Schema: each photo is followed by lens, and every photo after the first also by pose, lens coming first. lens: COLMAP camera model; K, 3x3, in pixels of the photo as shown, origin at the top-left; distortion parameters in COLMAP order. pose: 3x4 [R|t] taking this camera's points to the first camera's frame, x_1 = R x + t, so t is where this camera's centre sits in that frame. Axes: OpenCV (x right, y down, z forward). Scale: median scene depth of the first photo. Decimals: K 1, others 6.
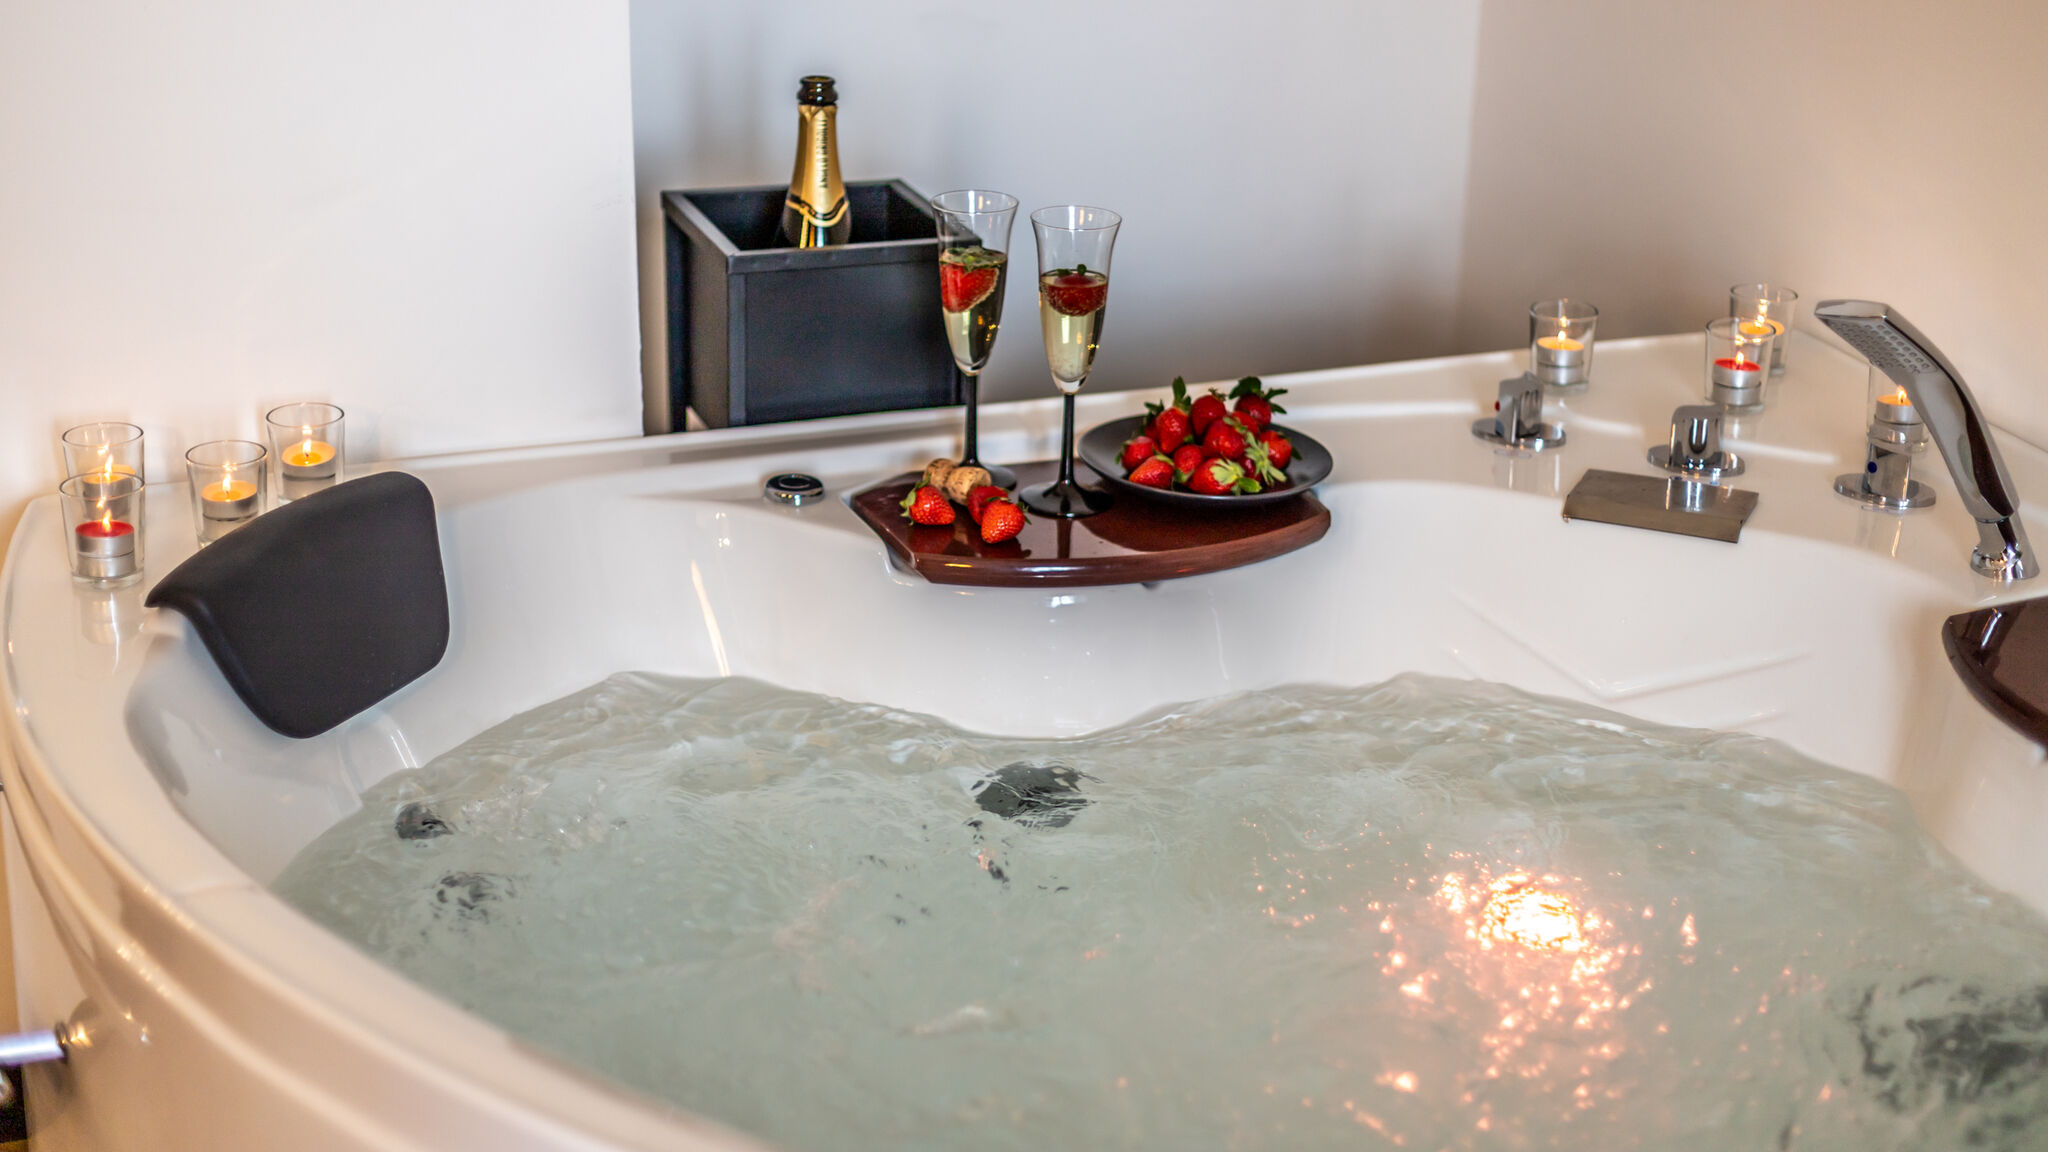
lens RADIAL K [[2923.4, 0, 1024.0], [0, 2923.4, 576.0], [0, 0, 1]] dist [-0.036186, -0.072437]
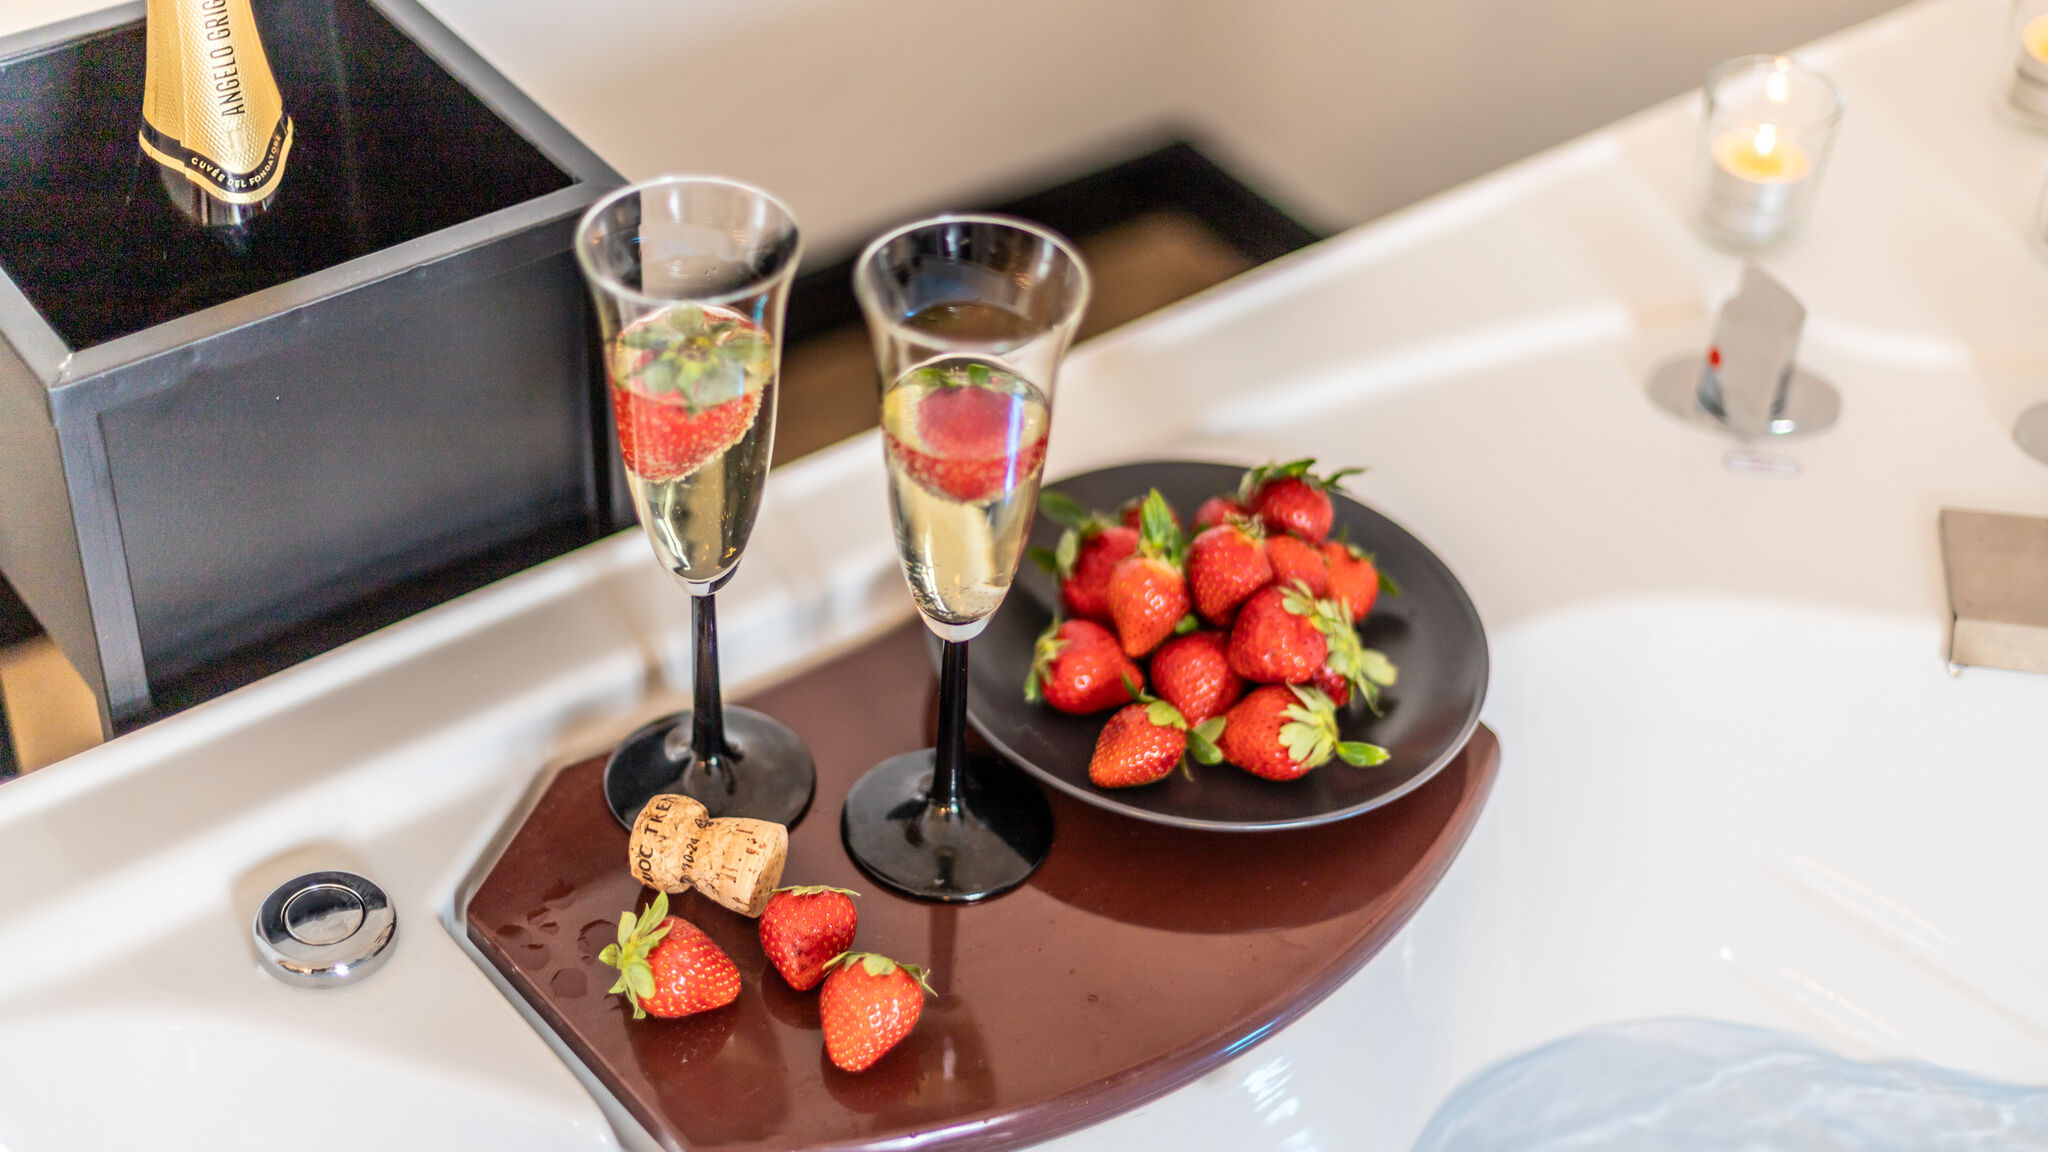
lens RADIAL K [[3048.4, 0, 1024.0], [0, 3048.4, 576.0], [0, 0, 1]] dist [0.013182, 0.004855]
pose [[0.961054, -0.162202, 0.223755, -0.071304], [0.082197, 0.940771, 0.328927, -0.210996], [-0.263855, -0.297724, 0.917464, 0.584608]]
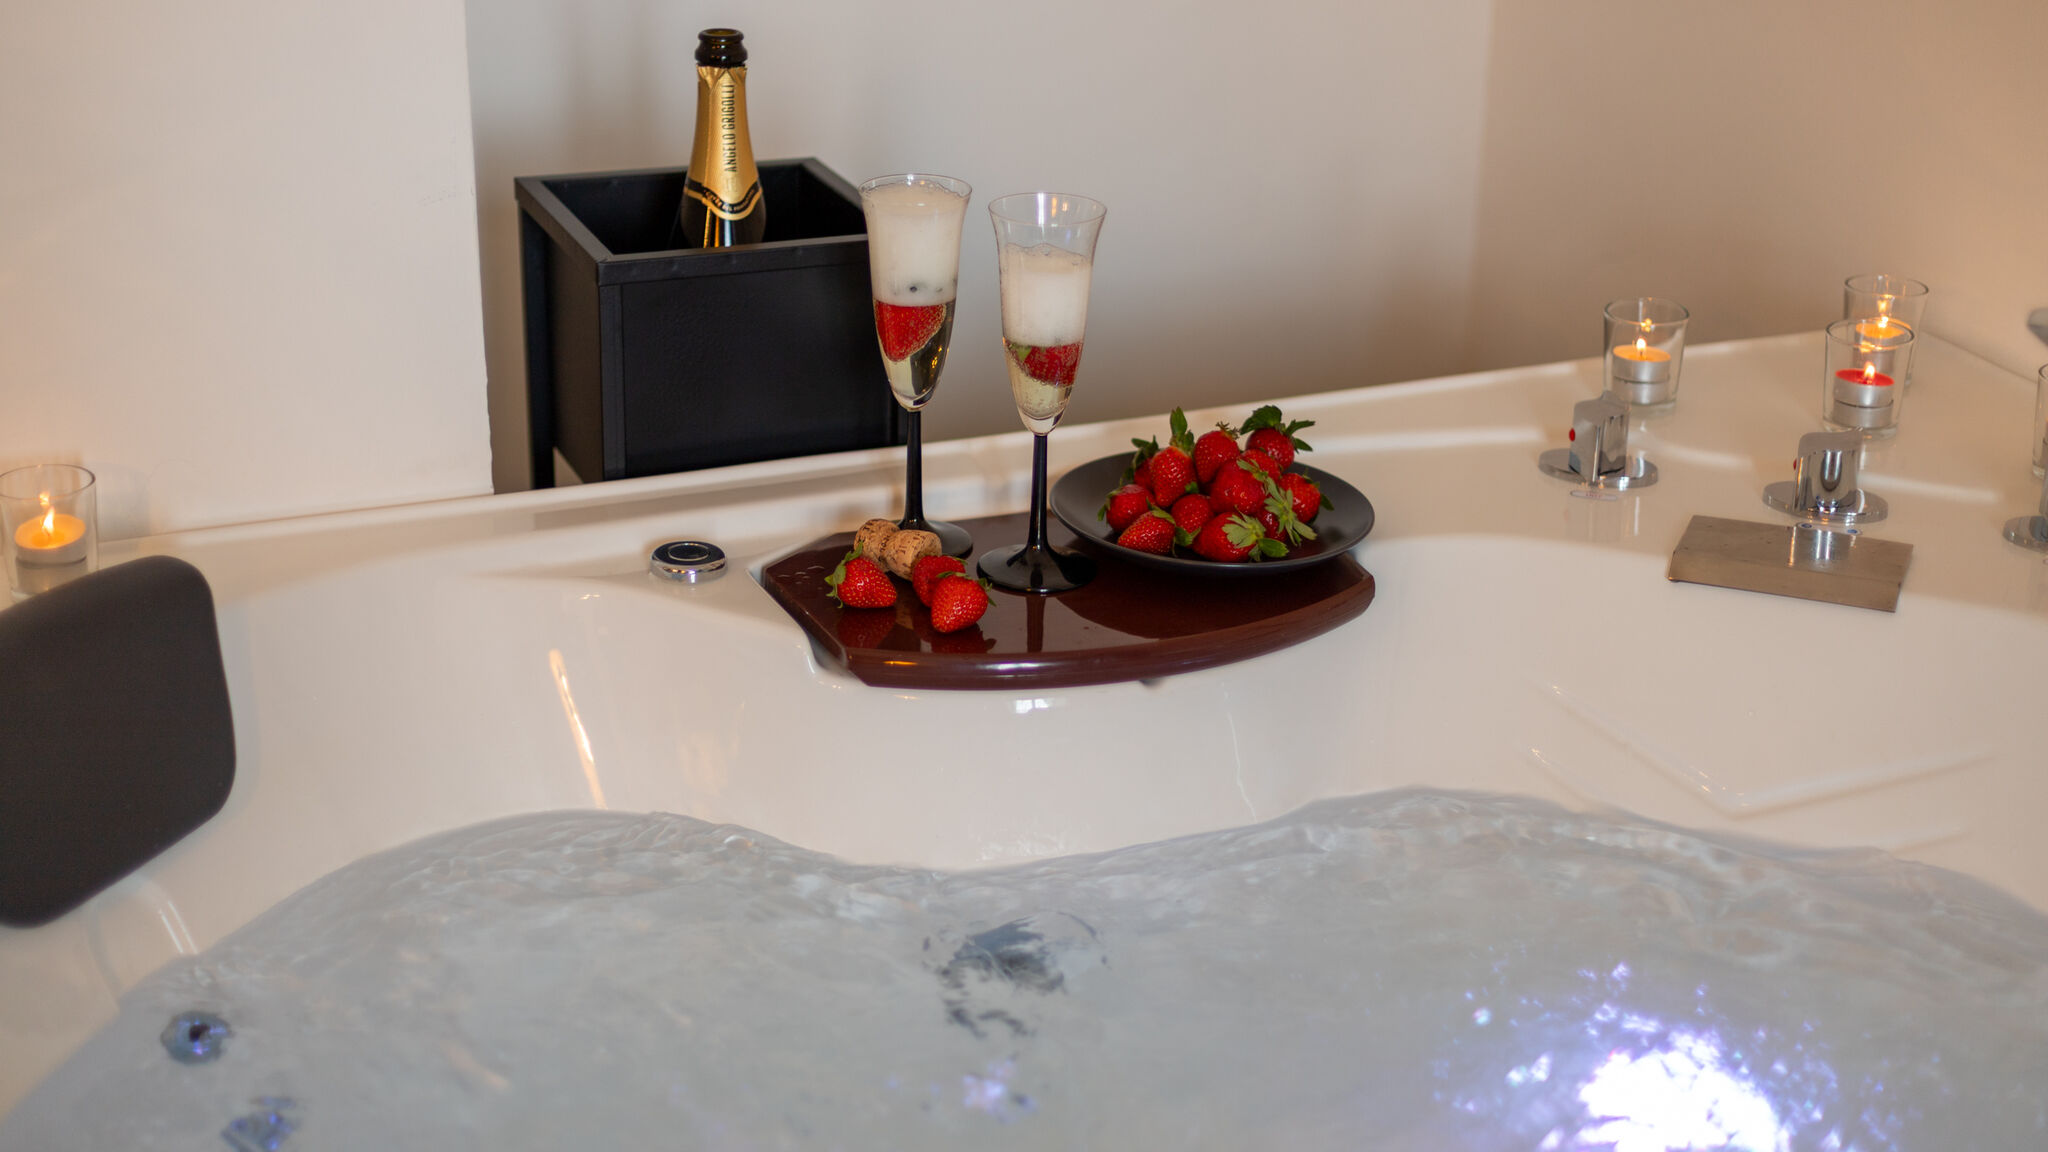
lens RADIAL K [[2923.4, 0, 1024.0], [0, 2923.4, 576.0], [0, 0, 1]] dist [-0.036186, -0.072437]
pose [[0.999407, -0.016834, 0.030031, -0.012629], [0.016456, 0.999783, 0.012790, -0.034079], [-0.030240, -0.012289, 0.999467, 0.218427]]
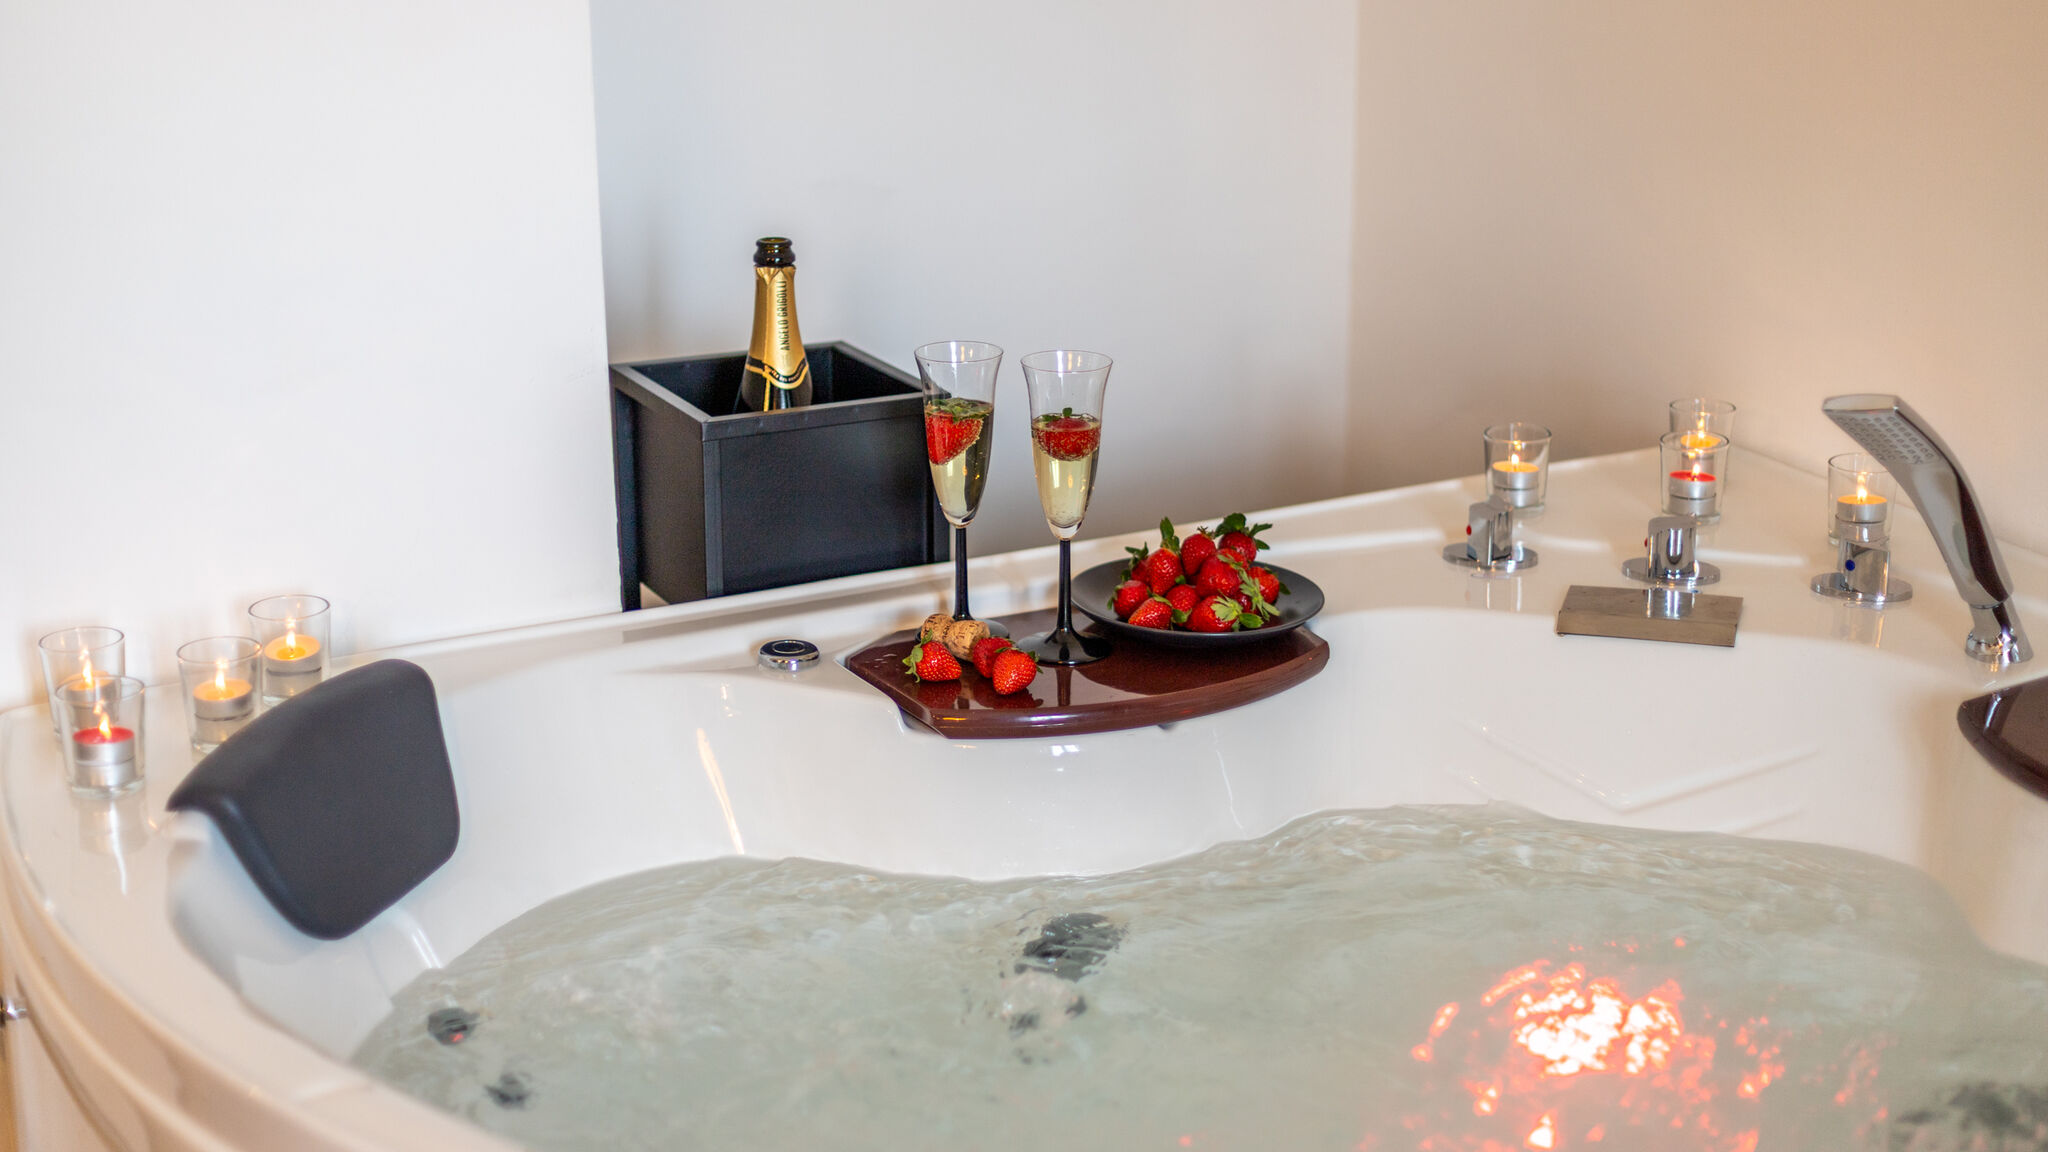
lens RADIAL K [[2923.4, 0, 1024.0], [0, 2923.4, 576.0], [0, 0, 1]] dist [-0.036186, -0.072437]
pose [[0.992616, -0.060999, 0.104844, -0.100765], [0.067885, 0.995676, -0.063416, 0.011303], [-0.100522, 0.070065, 0.992465, 0.021556]]
